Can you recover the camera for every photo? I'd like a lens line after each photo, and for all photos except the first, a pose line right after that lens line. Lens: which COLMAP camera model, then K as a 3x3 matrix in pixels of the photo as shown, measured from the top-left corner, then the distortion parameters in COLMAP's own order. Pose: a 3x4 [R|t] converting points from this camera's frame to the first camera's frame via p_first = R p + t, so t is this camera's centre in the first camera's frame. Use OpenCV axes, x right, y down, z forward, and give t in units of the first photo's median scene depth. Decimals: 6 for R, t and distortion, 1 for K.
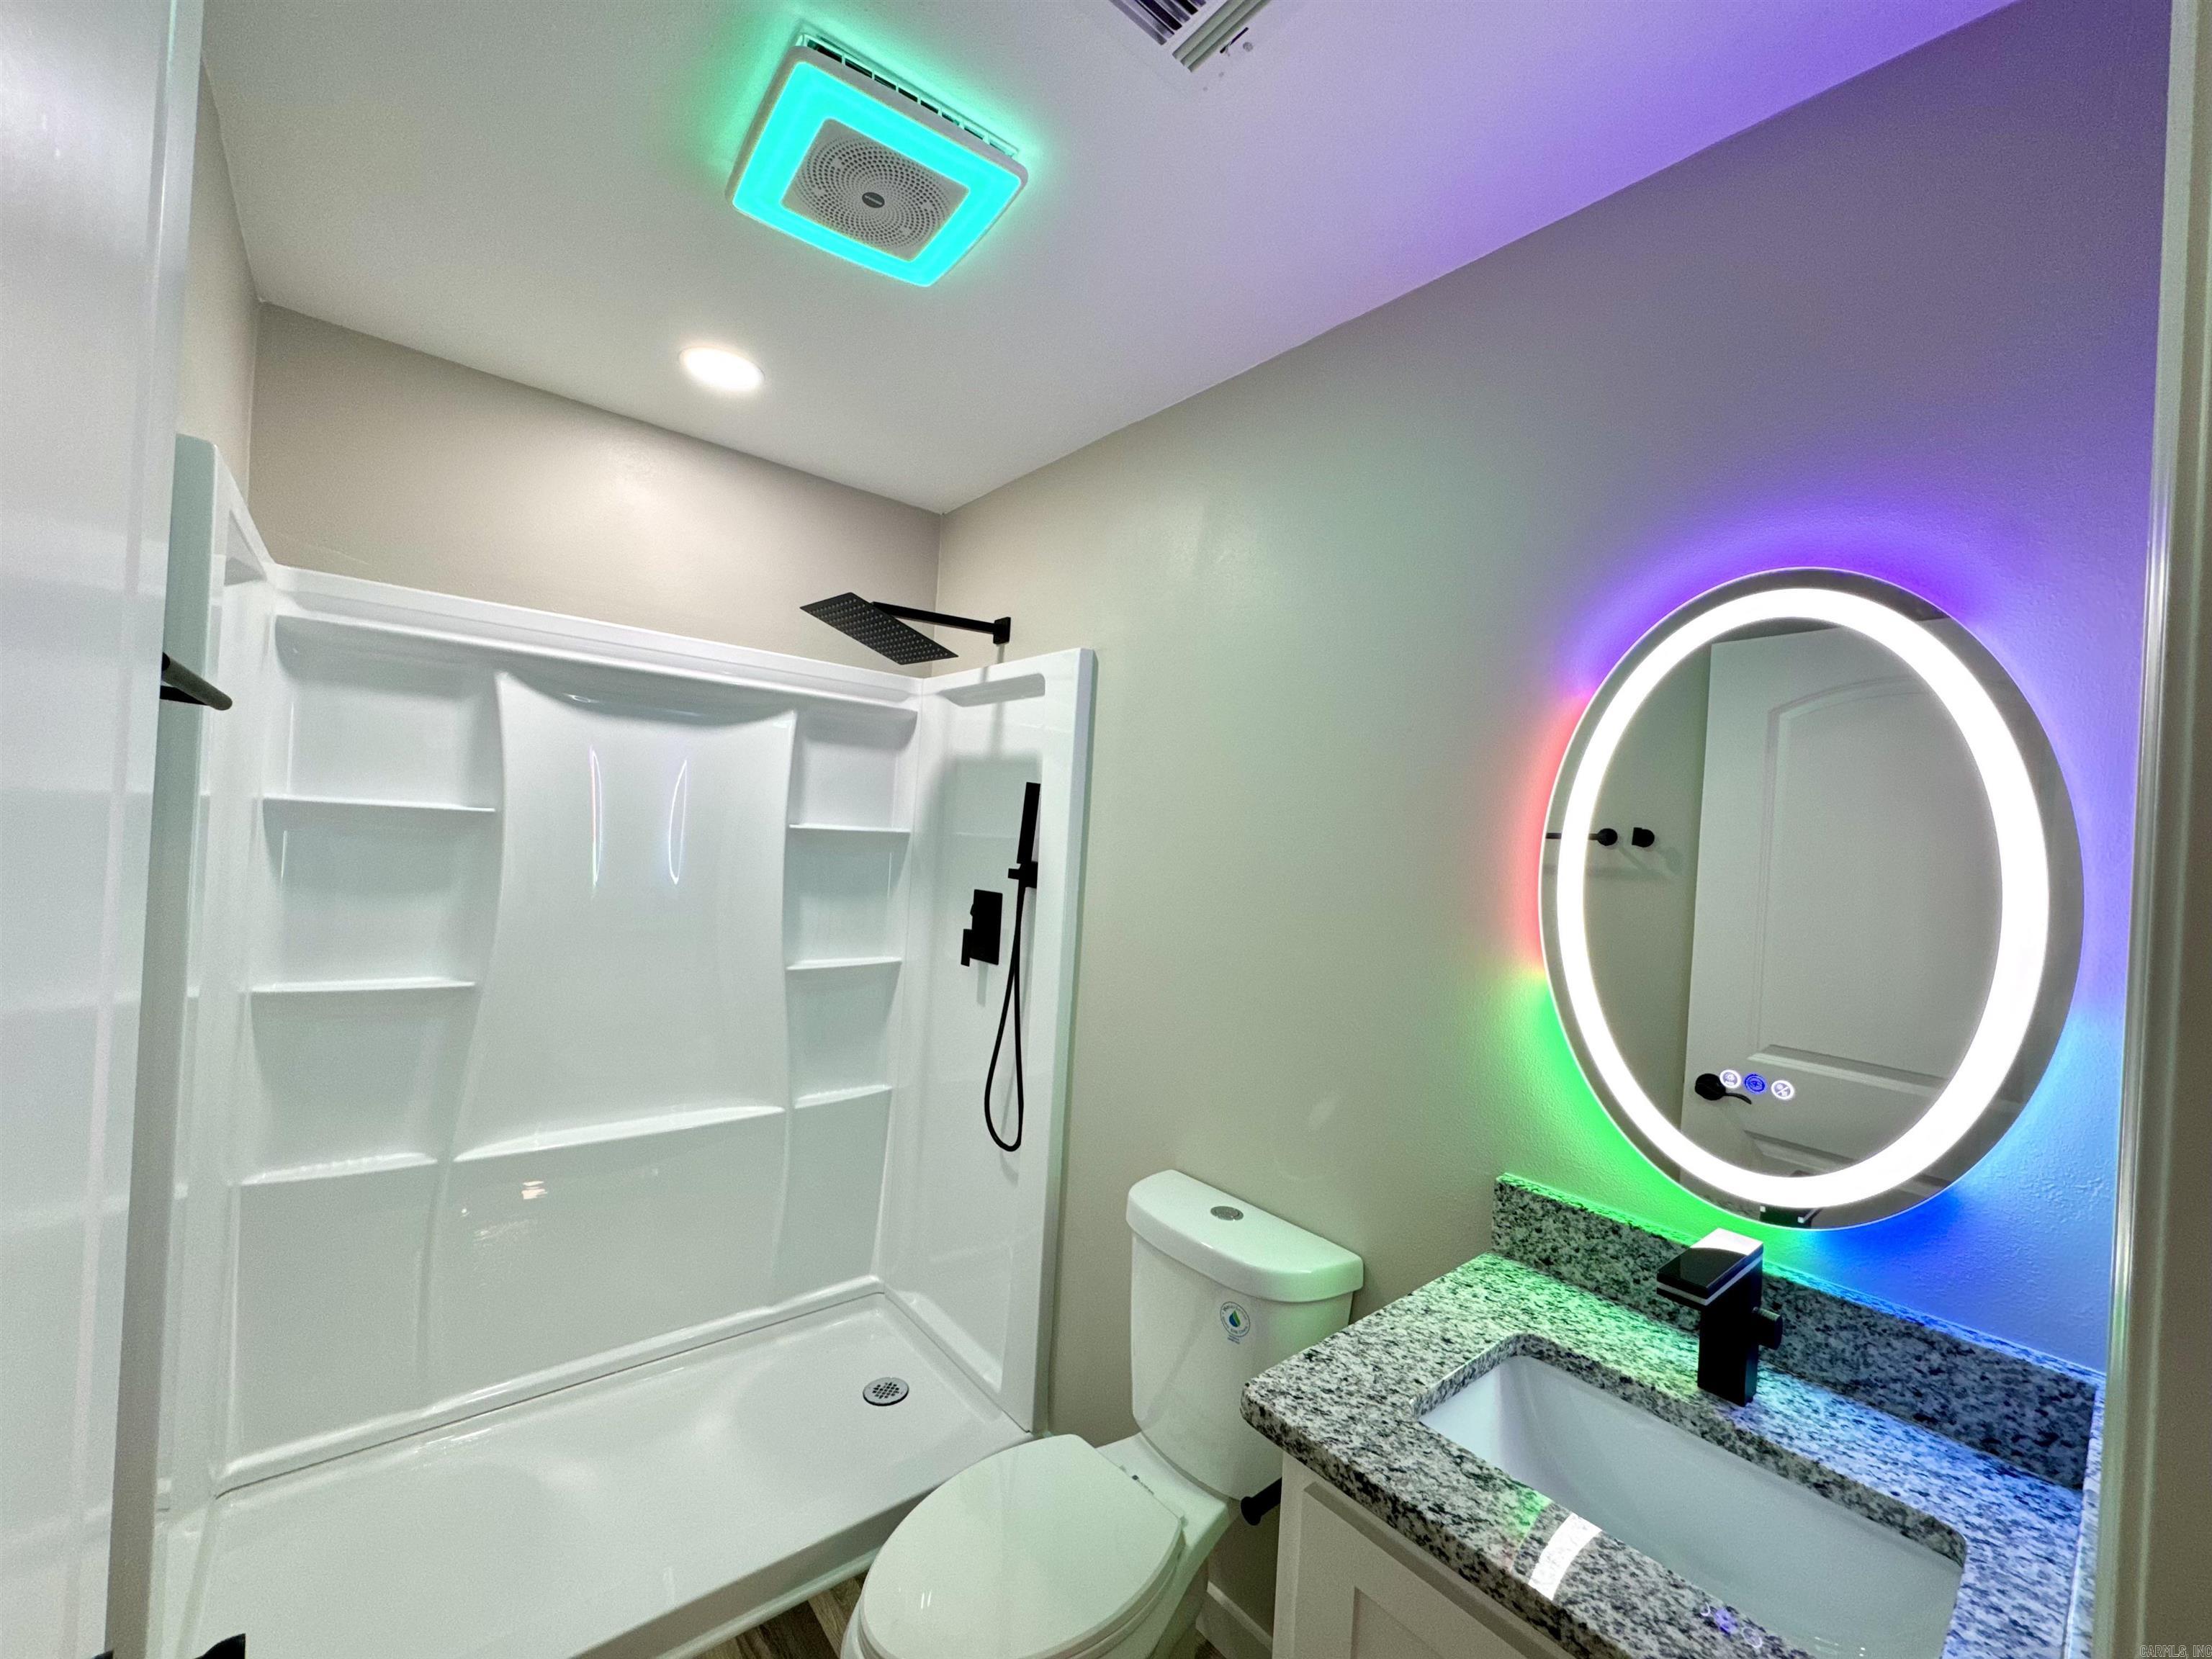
lens RADIAL K [[883.8, 0, 1106.0], [0, 883.8, 829.5], [0, 0, 1]] dist [-0.000959, 0.000087]
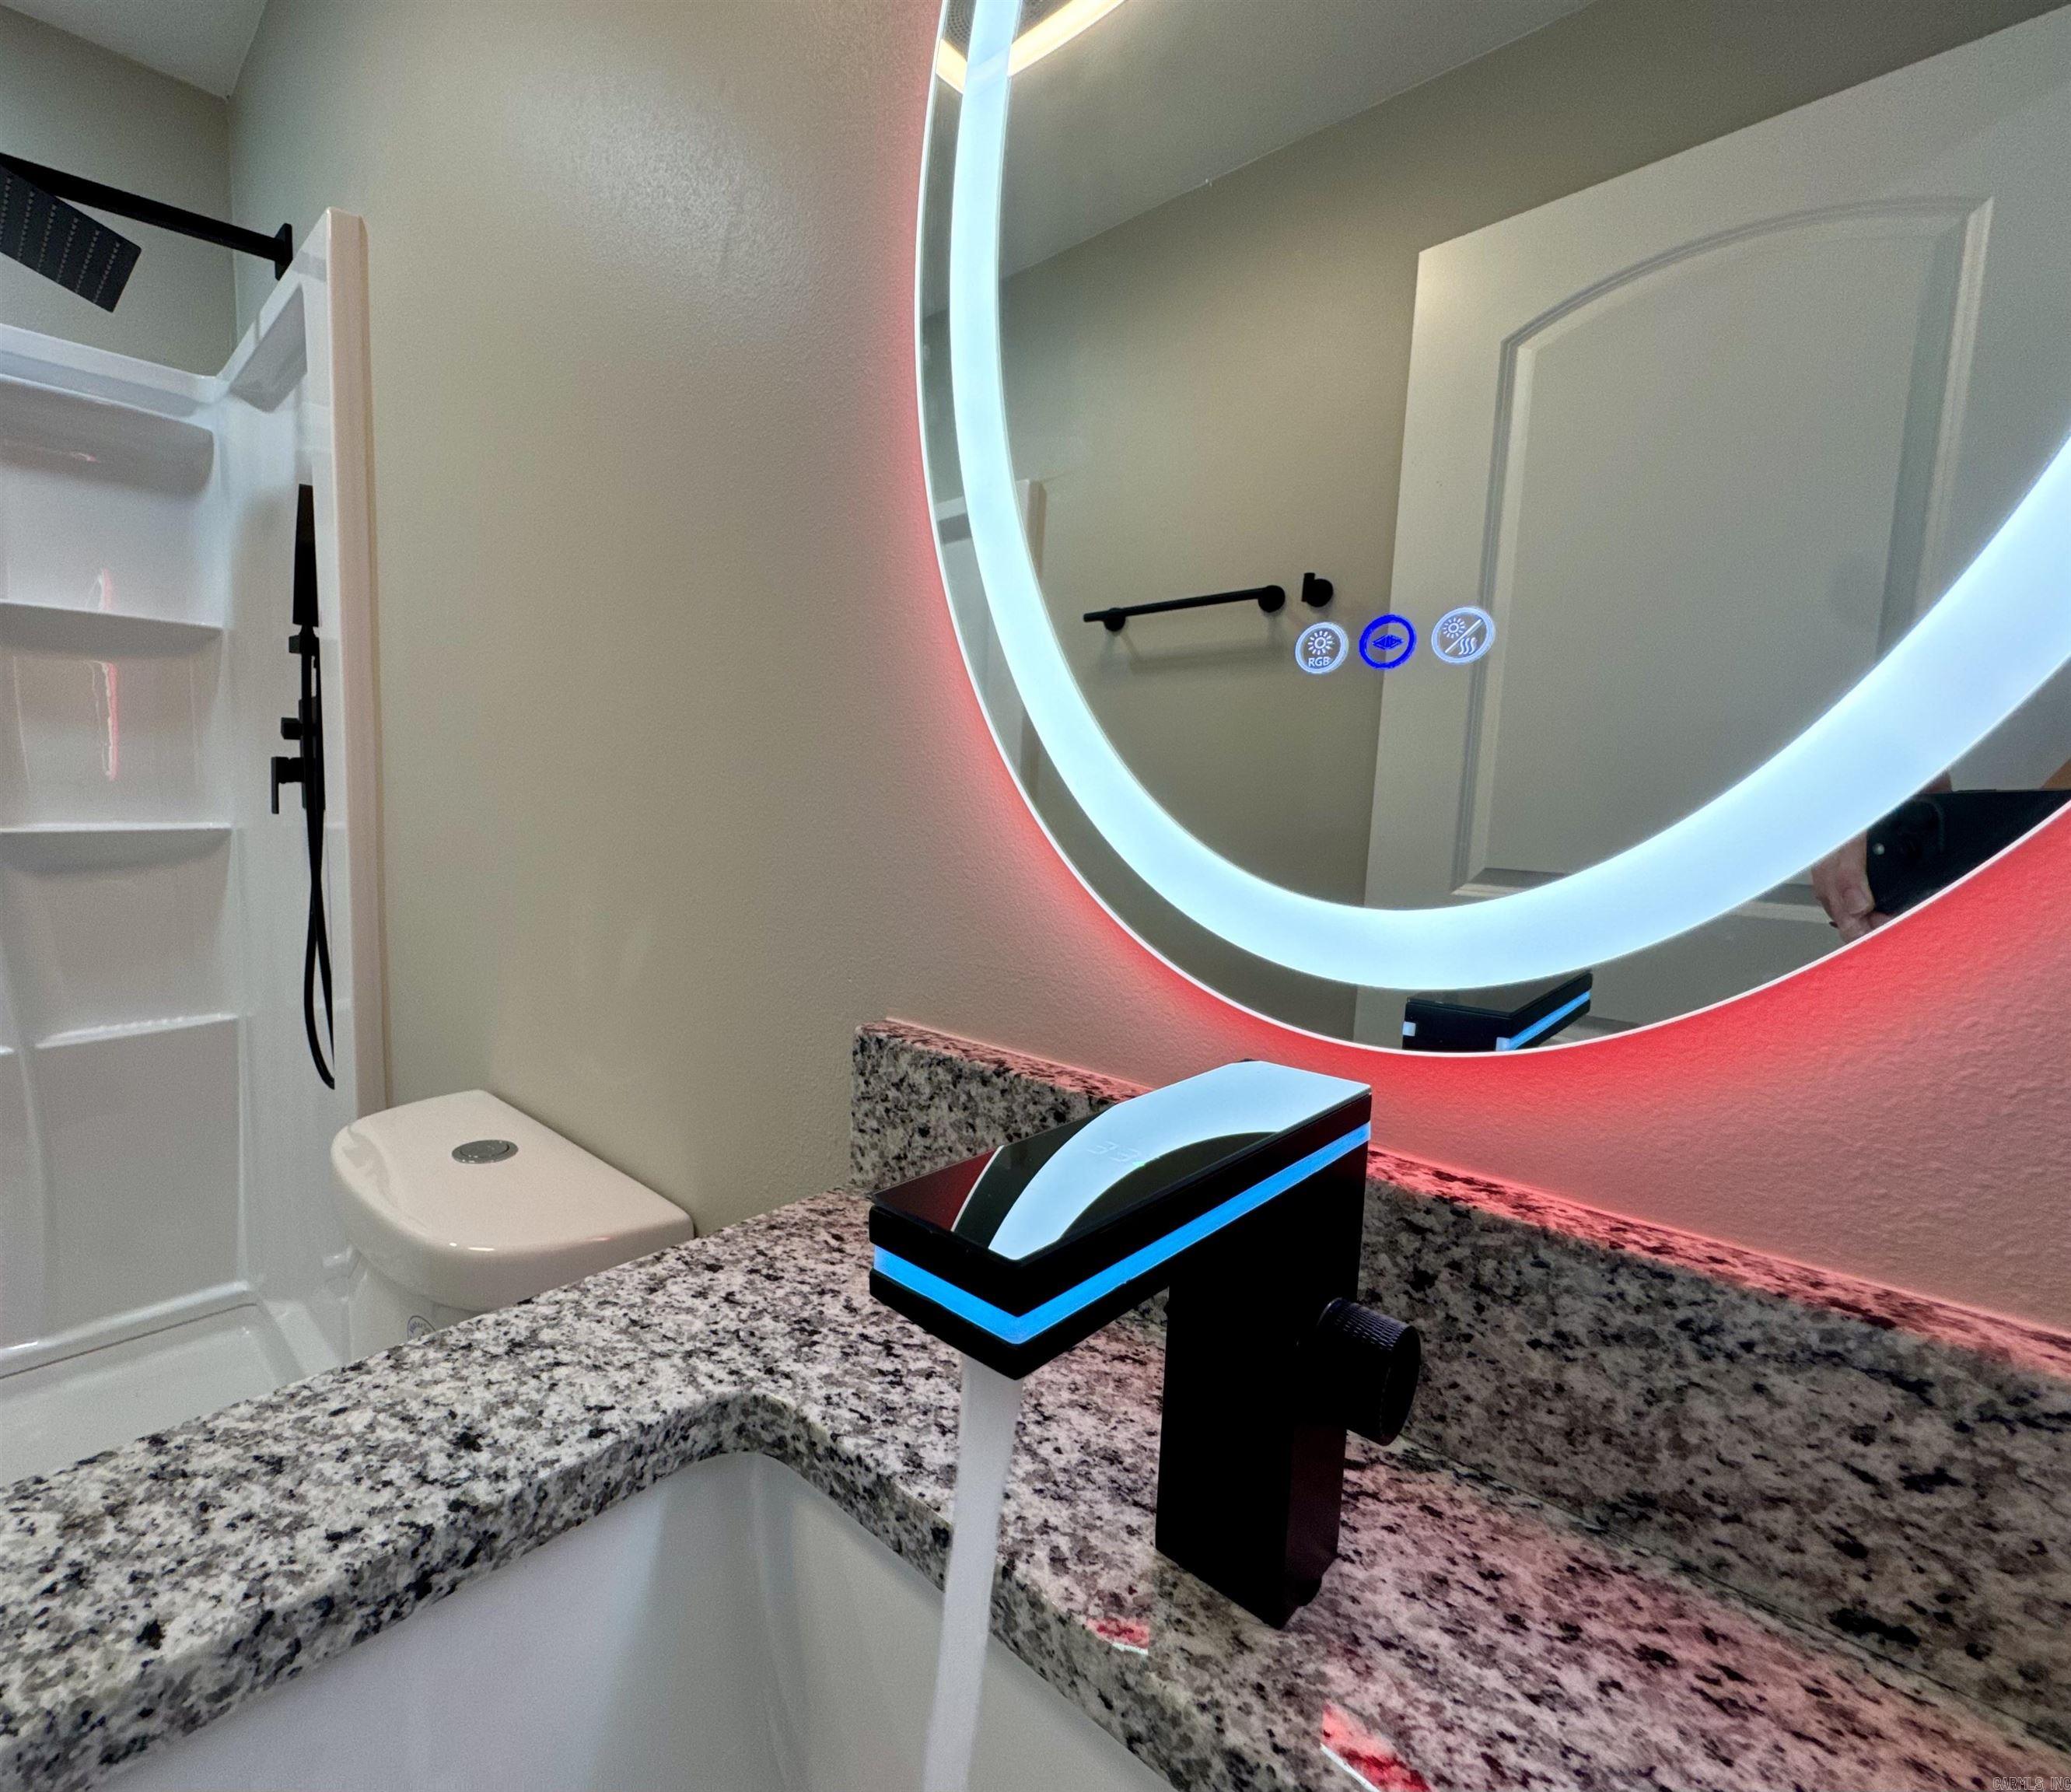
lens RADIAL K [[963.7, 0, 875.5], [0, 963.7, 891.2], [0, 0, 1]] dist [-0.001854, 0.000160]
pose [[0.997292, -0.040789, 0.061192, 0.544669], [0.033582, 0.992855, 0.114505, 0.349212], [-0.065425, -0.112140, 0.991536, 0.677544]]
